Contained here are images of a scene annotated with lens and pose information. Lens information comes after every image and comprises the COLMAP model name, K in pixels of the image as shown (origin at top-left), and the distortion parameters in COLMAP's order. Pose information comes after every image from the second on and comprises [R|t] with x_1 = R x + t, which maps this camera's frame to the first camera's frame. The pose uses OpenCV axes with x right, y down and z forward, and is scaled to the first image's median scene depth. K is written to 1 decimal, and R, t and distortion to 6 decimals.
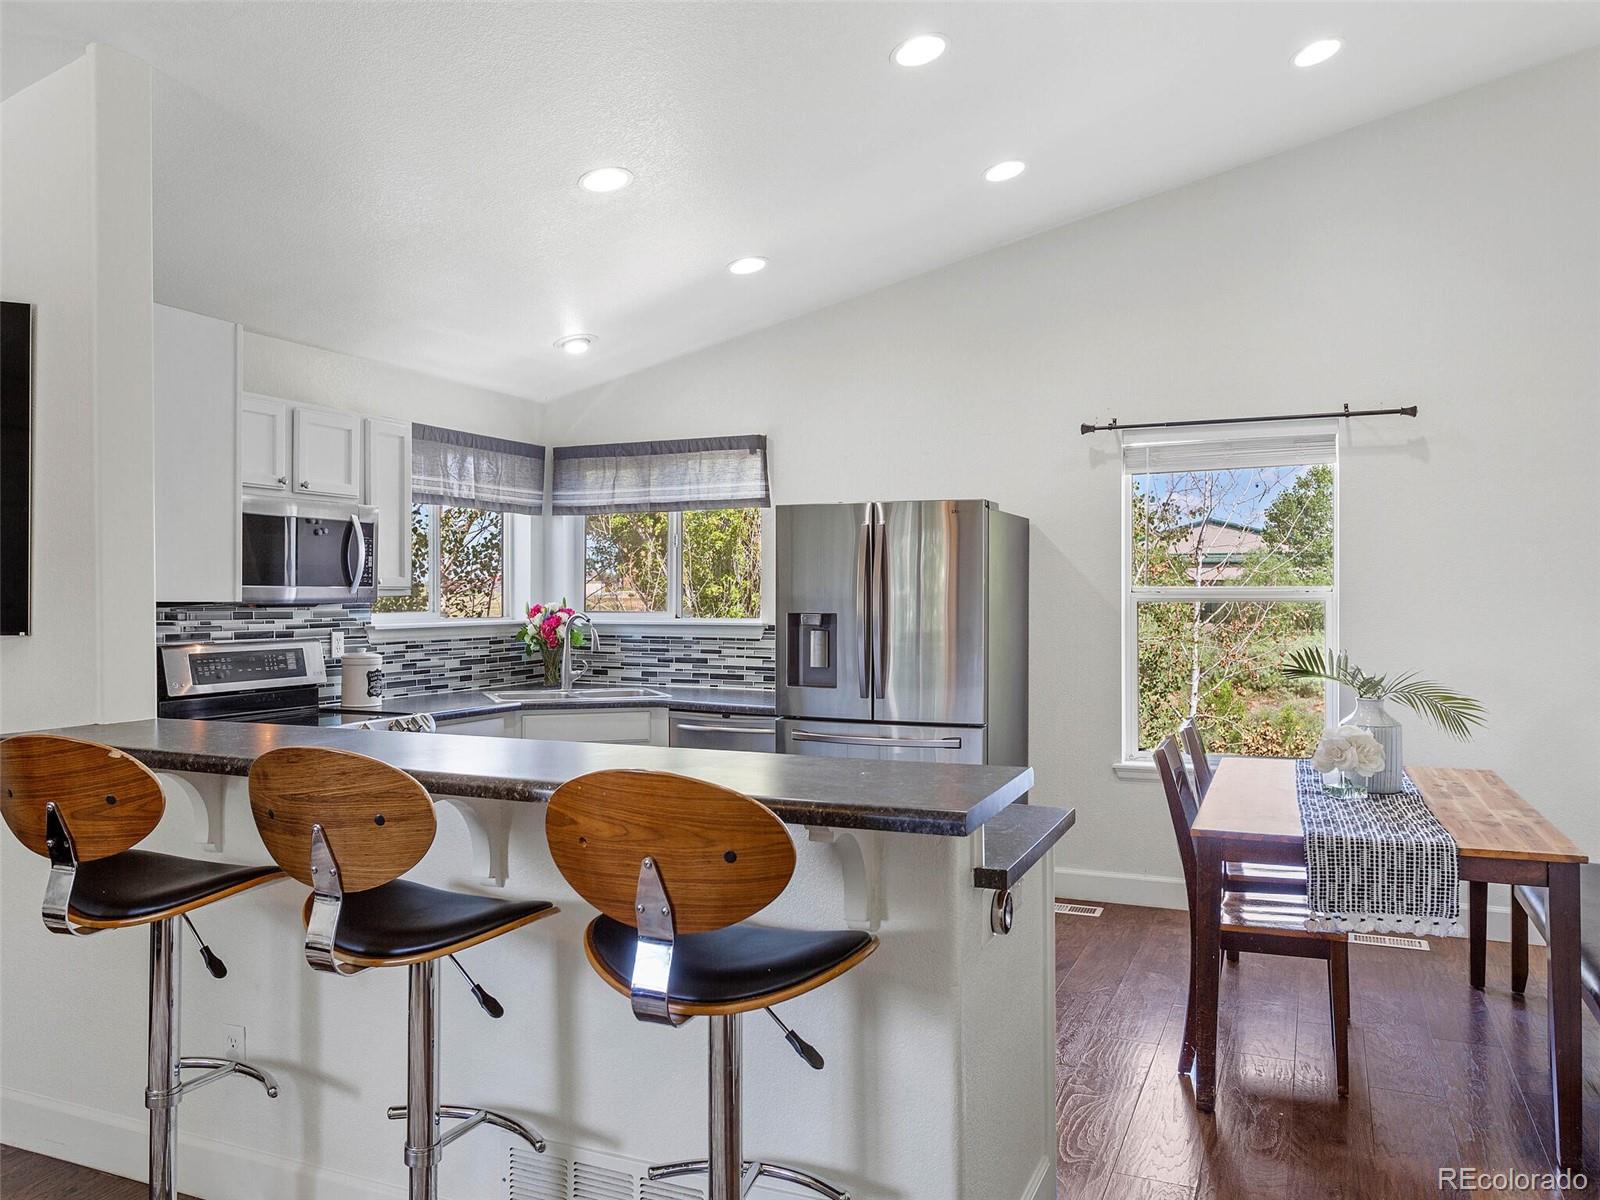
lens RADIAL K [[1196.9, 0, 800.0], [0, 1196.9, 600.0], [0, 0, 1]] dist [-0.000765, 0.004107]
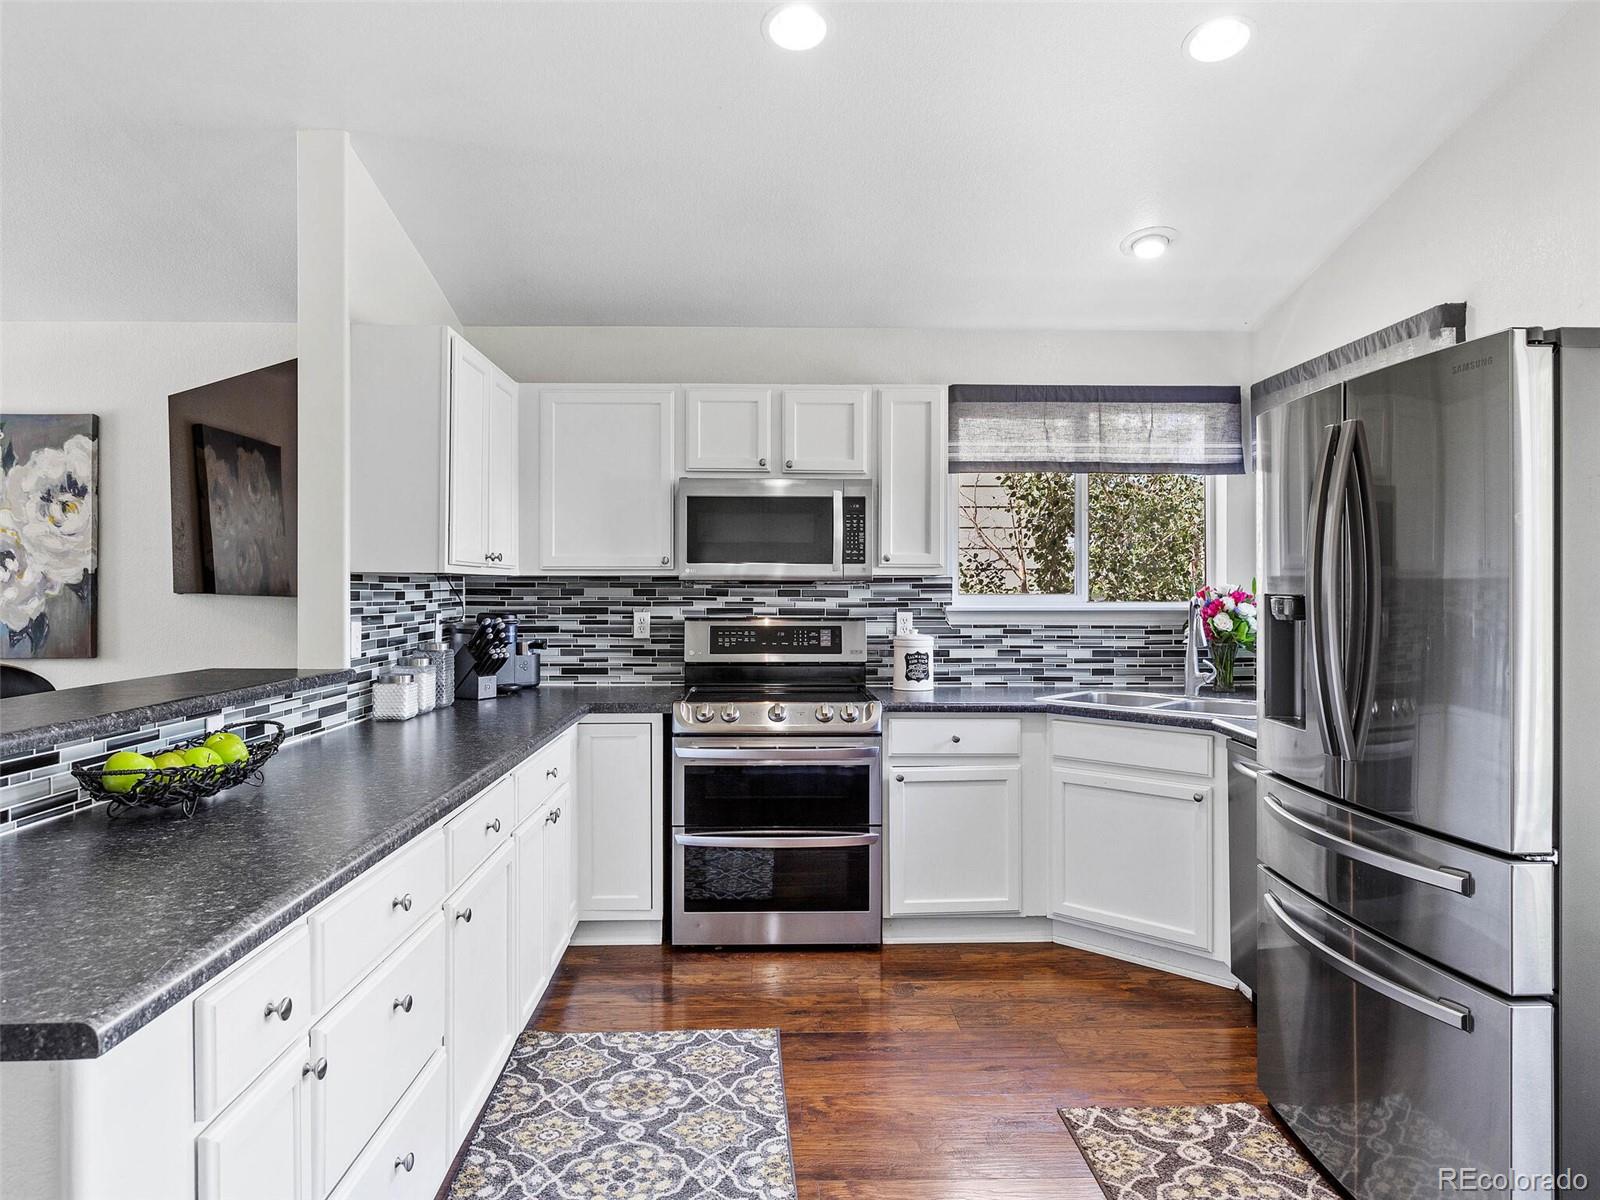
lens RADIAL K [[1044.6, 0, 798.1], [0, 1044.6, 586.8], [0, 0, 1]] dist [-0.010899, 0.004583]
pose [[0.425976, -0.001145, -0.904734, 0.331523], [-0.006388, 0.999970, -0.004274, 0.009754], [0.904712, 0.007600, 0.425956, 0.528504]]
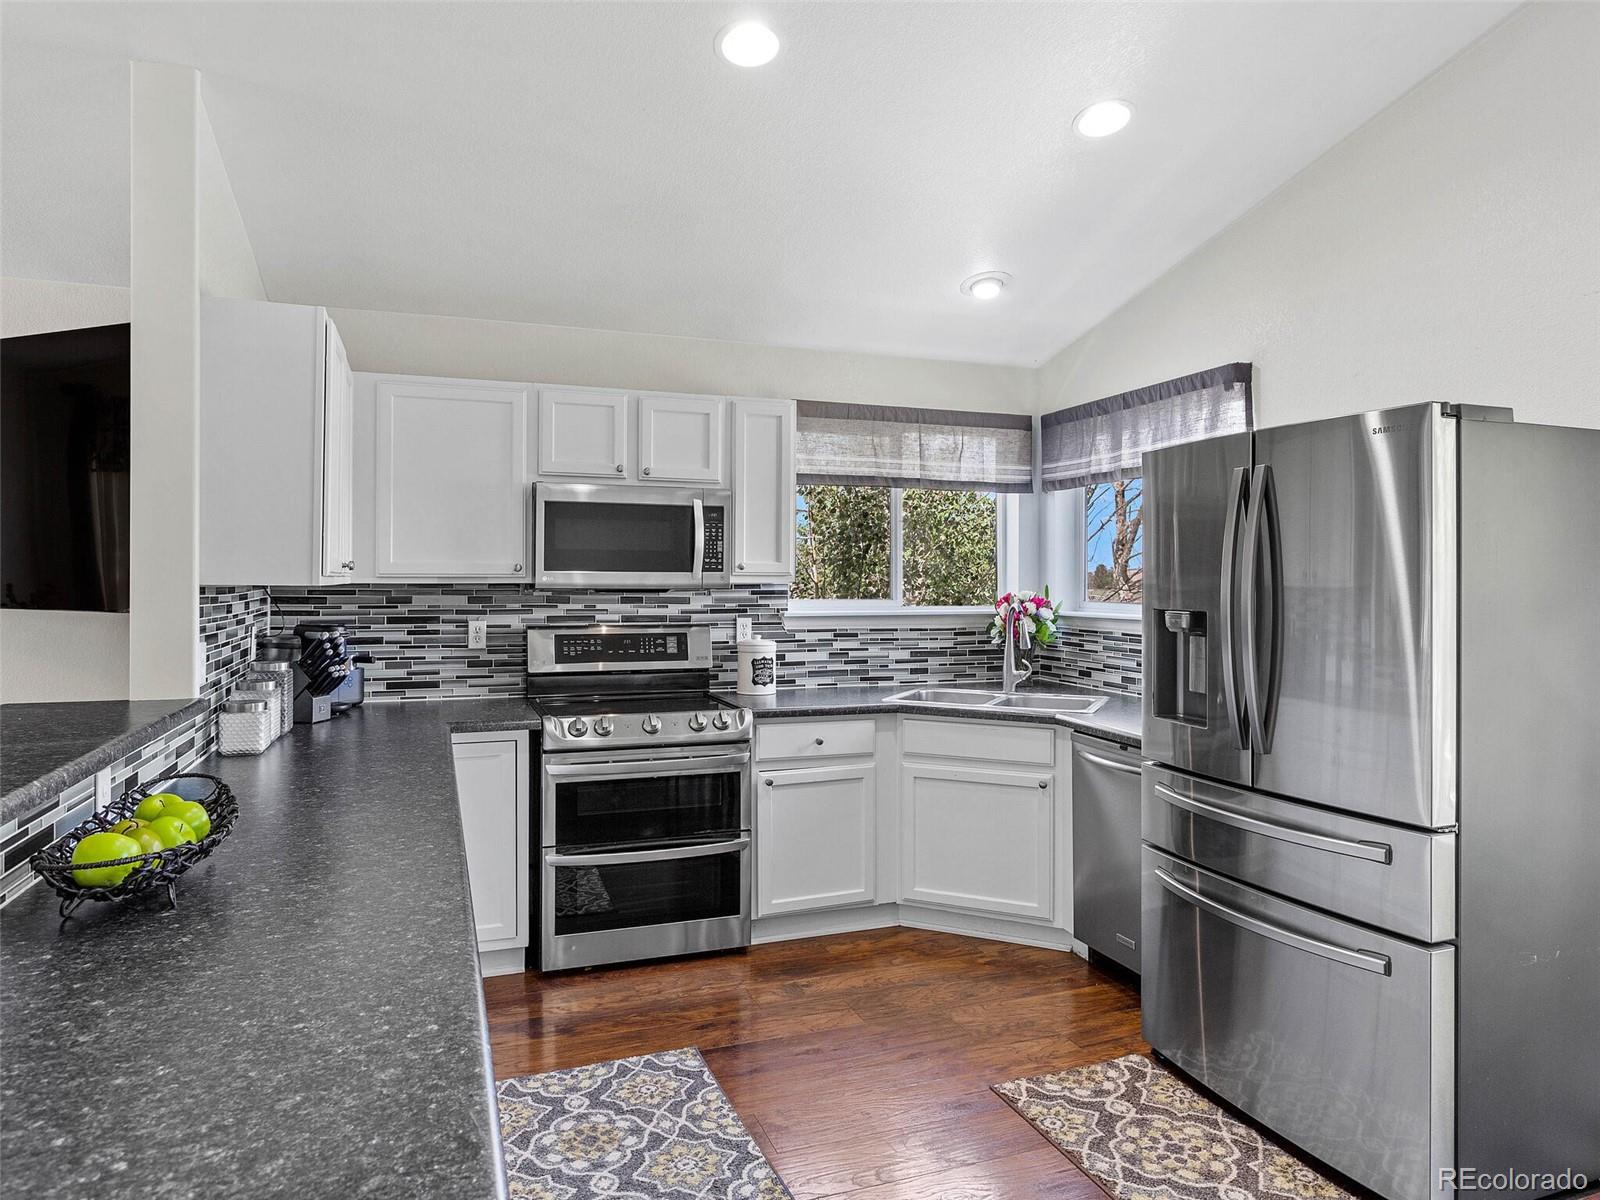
lens RADIAL K [[1001.9, 0, 802.0], [0, 1001.9, 575.4], [0, 0, 1]] dist [-0.015425, 0.004181]
pose [[0.692945, -0.001395, -0.720989, 0.241400], [-0.007289, 0.999933, -0.008941, -0.001669], [0.720954, 0.011451, 0.692888, 0.427997]]
